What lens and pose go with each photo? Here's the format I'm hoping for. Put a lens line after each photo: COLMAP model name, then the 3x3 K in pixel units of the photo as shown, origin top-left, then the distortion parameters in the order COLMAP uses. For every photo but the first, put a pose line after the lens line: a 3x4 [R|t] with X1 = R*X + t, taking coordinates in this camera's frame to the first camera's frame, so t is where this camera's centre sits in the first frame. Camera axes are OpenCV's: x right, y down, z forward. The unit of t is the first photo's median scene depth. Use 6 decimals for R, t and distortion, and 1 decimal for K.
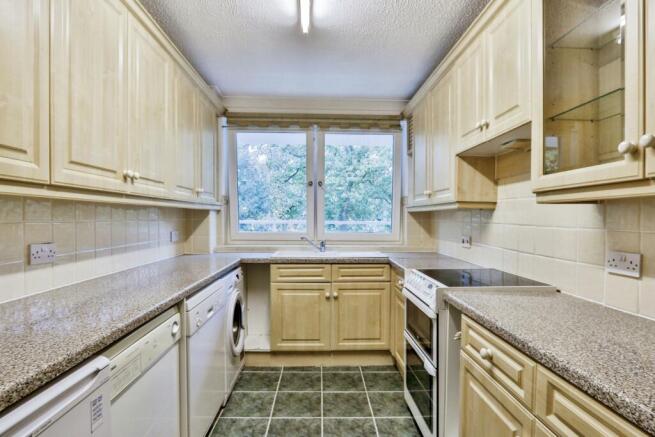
lens RADIAL K [[350.5, 0, 329.6], [0, 350.5, 214.8], [0, 0, 1]] dist [0.000514, 0.000481]
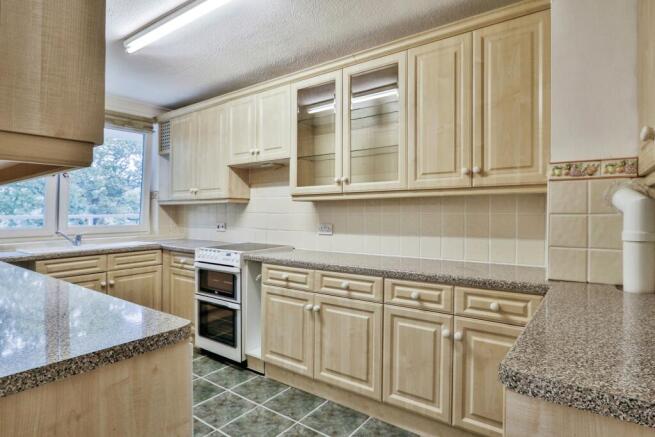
lens RADIAL K [[350.5, 0, 329.6], [0, 350.5, 214.8], [0, 0, 1]] dist [0.000514, 0.000481]
pose [[0.637573, -0.020162, 0.770126, -0.462955], [0.003730, 0.999727, 0.023085, -0.000678], [-0.770381, -0.011846, 0.637474, -0.231154]]
